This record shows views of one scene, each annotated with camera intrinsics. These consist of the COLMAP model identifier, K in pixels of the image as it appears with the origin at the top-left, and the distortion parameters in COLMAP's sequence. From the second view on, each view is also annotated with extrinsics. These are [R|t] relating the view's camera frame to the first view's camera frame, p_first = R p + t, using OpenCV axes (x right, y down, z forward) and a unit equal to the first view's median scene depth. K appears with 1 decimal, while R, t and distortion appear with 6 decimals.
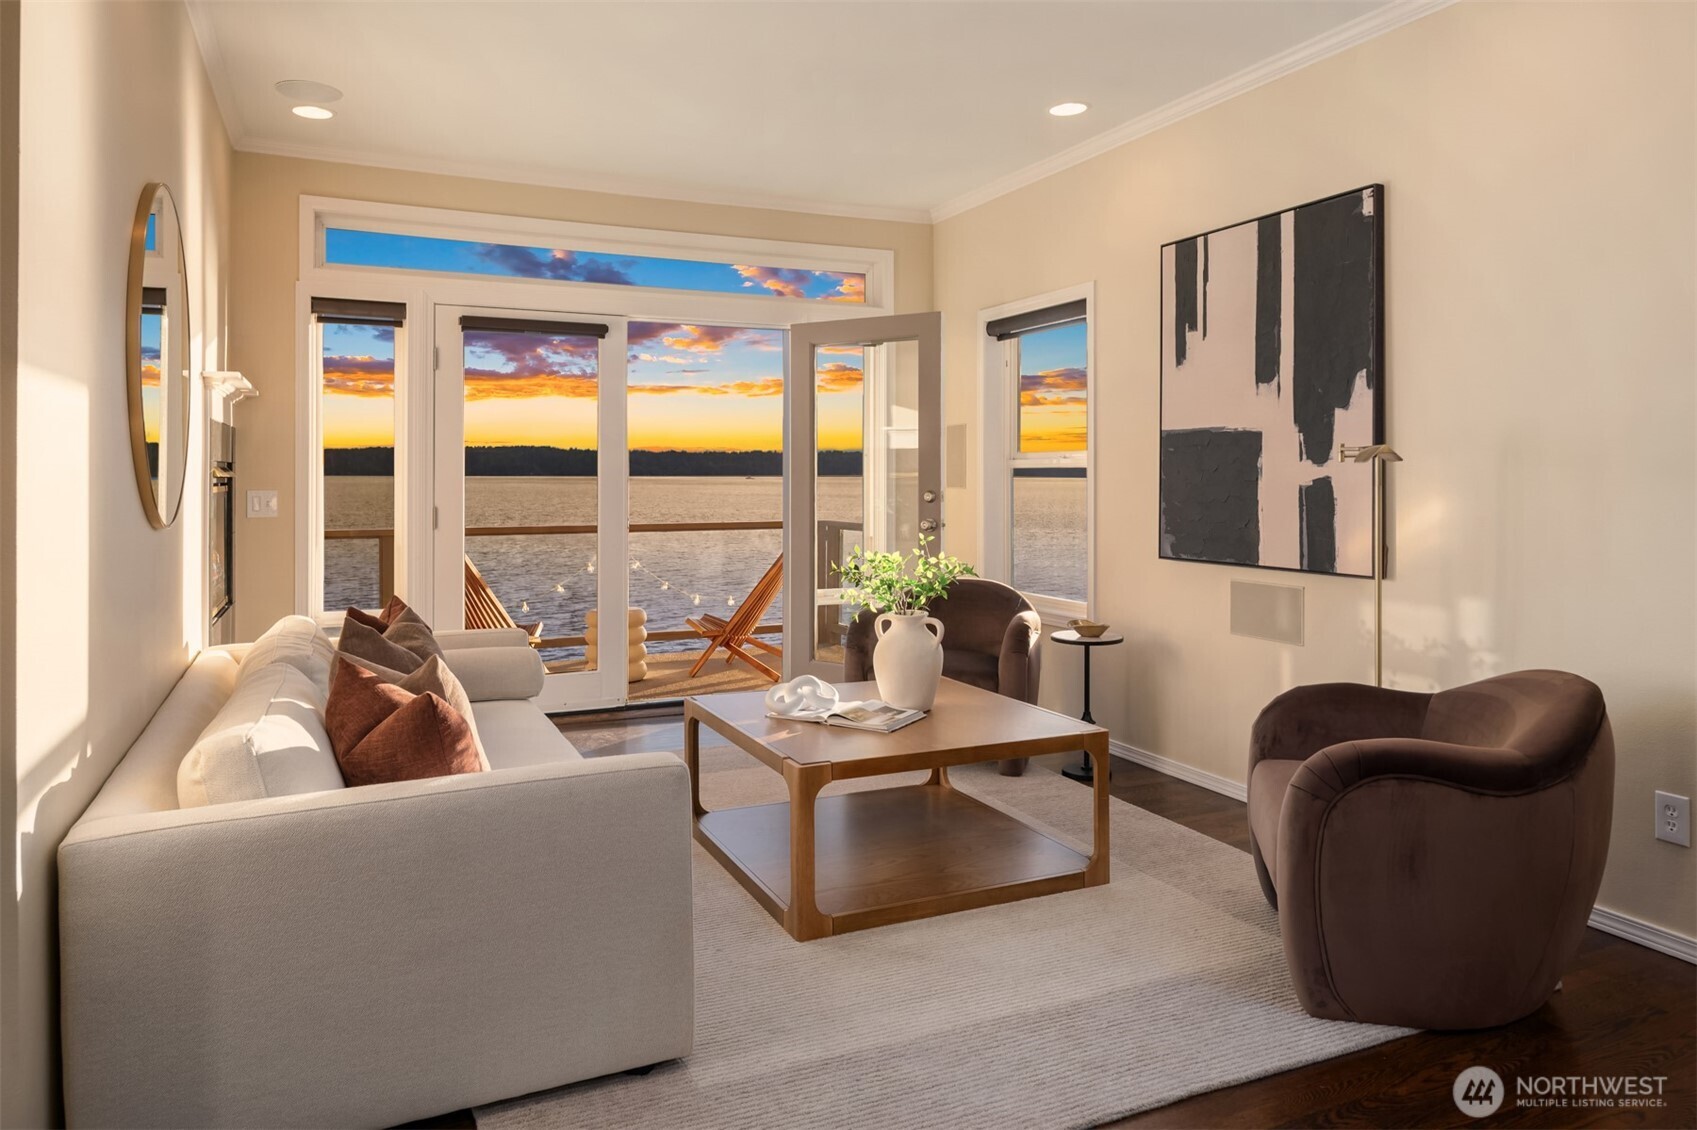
lens RADIAL K [[1107.0, 0, 831.1], [0, 1107.0, 479.0], [0, 0, 1]] dist [-0.001092, -0.005823]
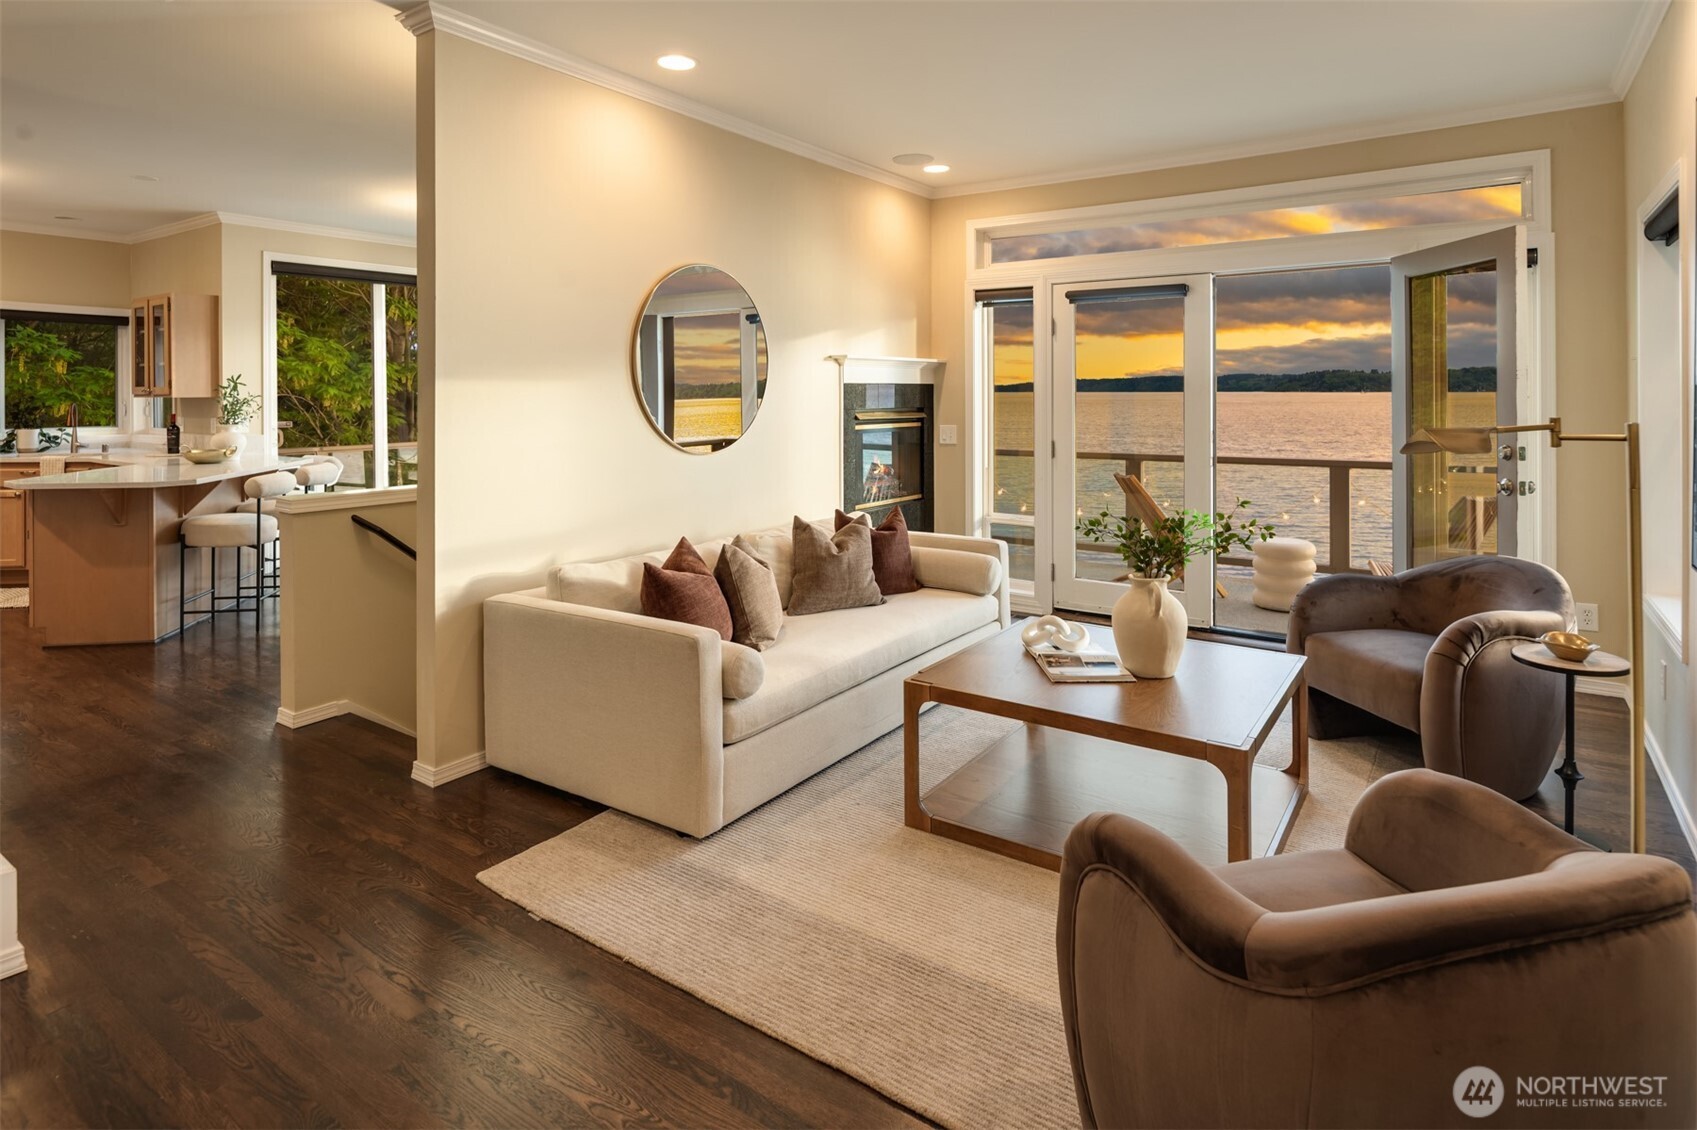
lens RADIAL K [[912.8, 0, 827.8], [0, 912.8, 395.0], [0, 0, 1]] dist [-0.002201, -0.005390]
pose [[0.503271, -0.001495, -0.864127, 0.578174], [0.001164, 0.999999, -0.001053, -0.036987], [0.864128, -0.000476, 0.503272, 0.311274]]
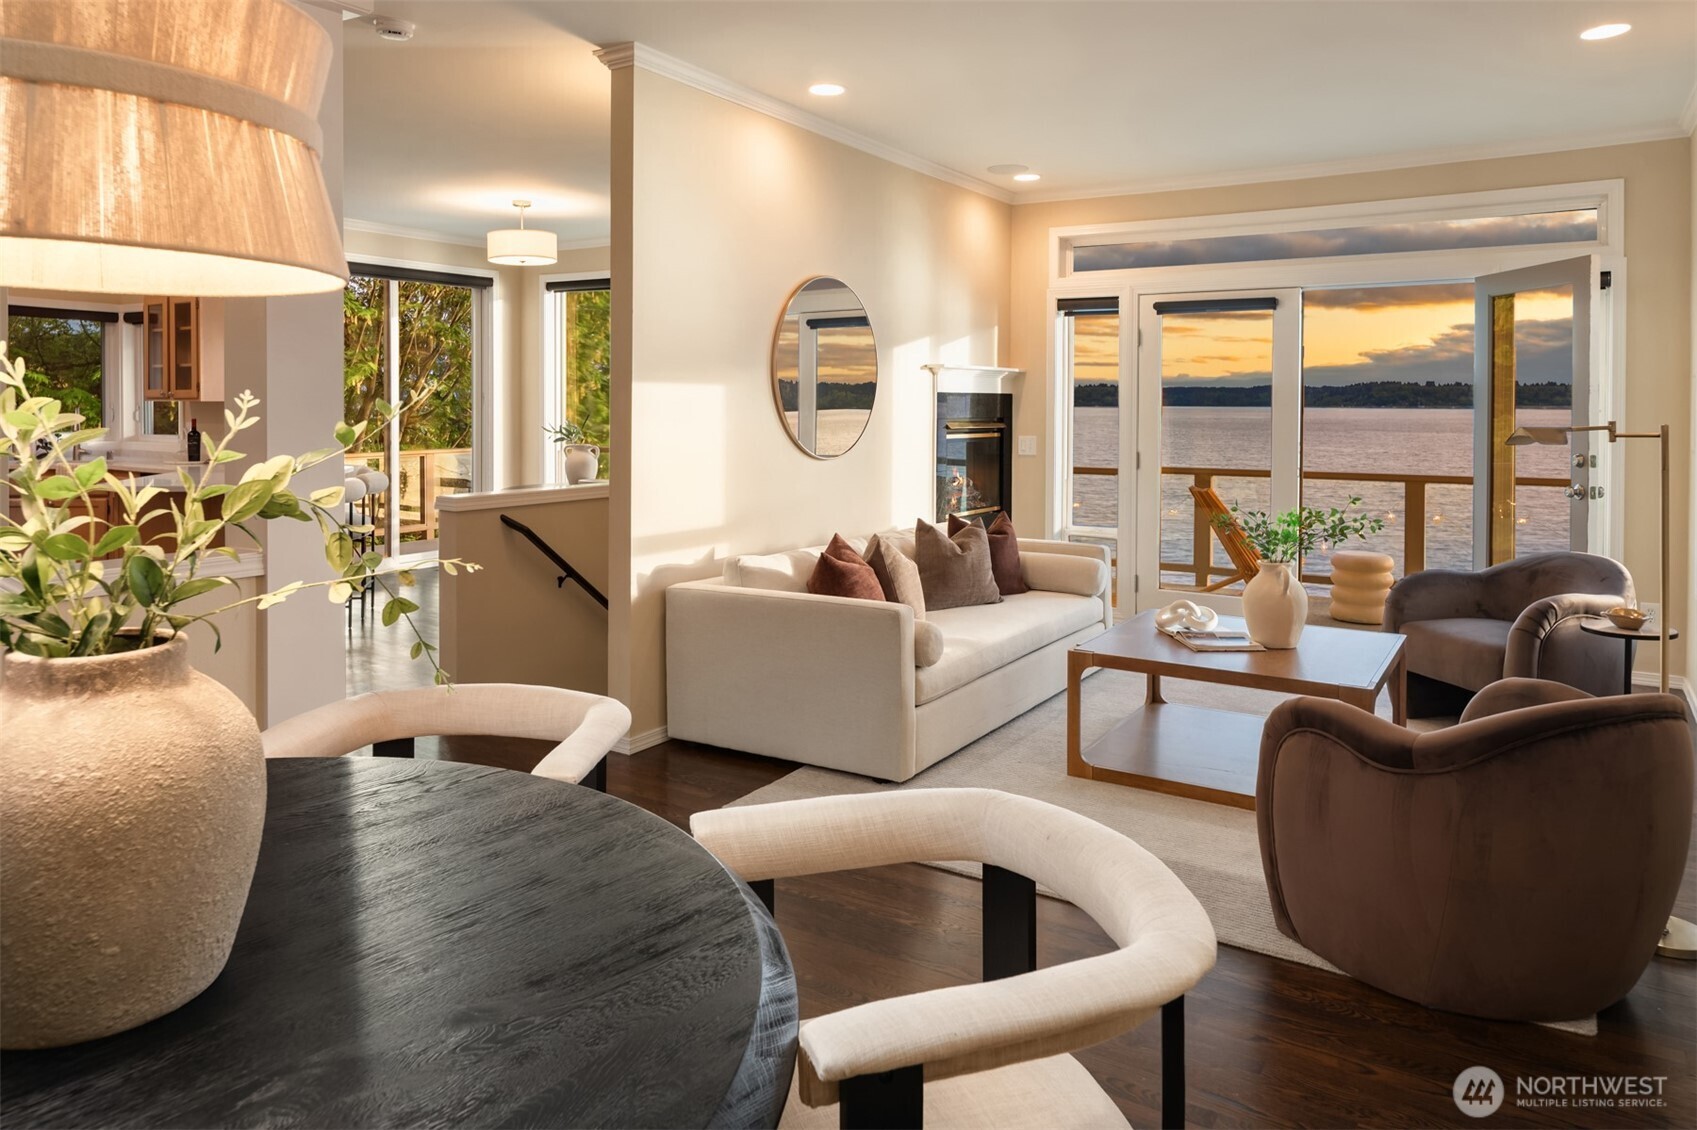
lens RADIAL K [[1107.0, 0, 823.4], [0, 1107.0, 414.5], [0, 0, 1]] dist [-0.001092, -0.005823]
pose [[0.536157, 0.009017, -0.844070, 0.717234], [-0.007286, 0.999955, 0.006054, -0.031477], [0.844087, 0.002905, 0.536199, -0.007995]]
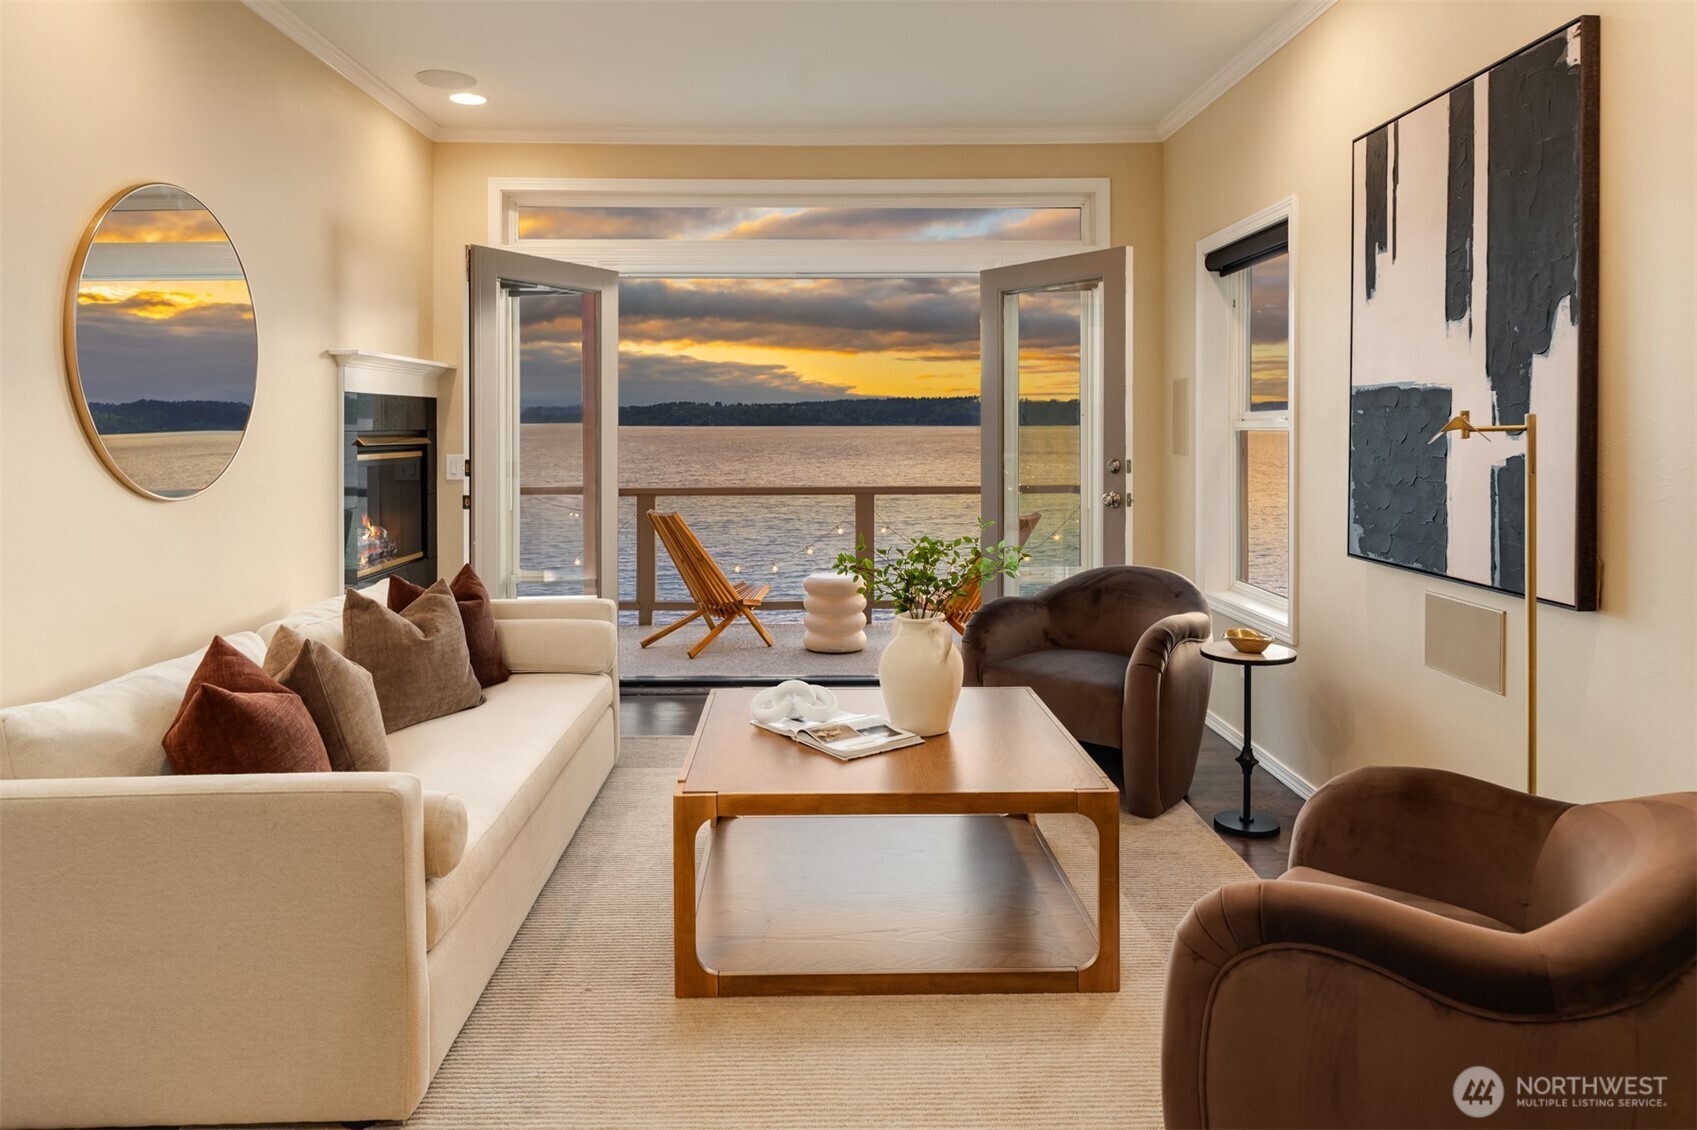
lens RADIAL K [[1107.0, 0, 823.4], [0, 1107.0, 437.2], [0, 0, 1]] dist [-0.001092, -0.005823]
pose [[0.916882, 0.000693, -0.399157, 0.307256], [0.002521, 0.999968, 0.007526, -0.018124], [0.399150, -0.007907, 0.916852, 0.188628]]
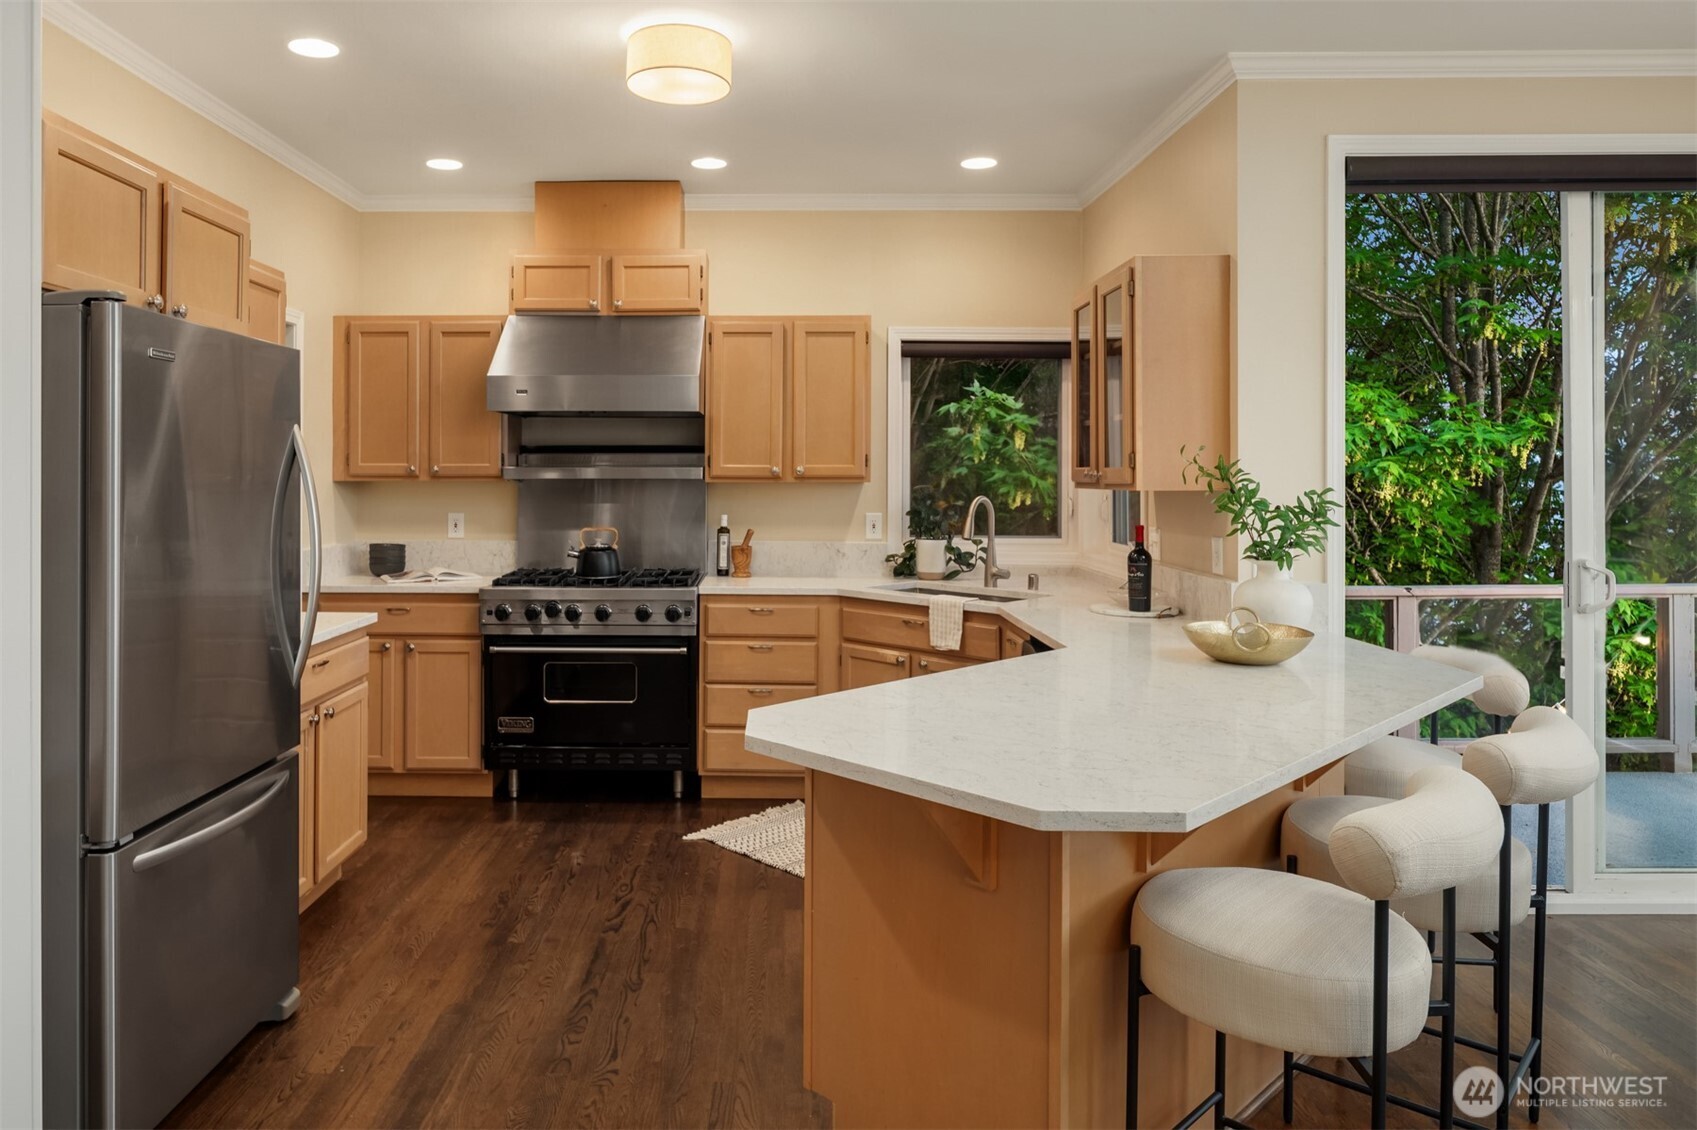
lens RADIAL K [[1107.0, 0, 778.7], [0, 1107.0, 480.4], [0, 0, 1]] dist [-0.001092, -0.005823]
pose [[-0.420597, 0.006374, -0.907225, -0.539419], [-0.000164, 0.999975, 0.007102, -0.050786], [0.907247, 0.003136, -0.420586, 0.227470]]
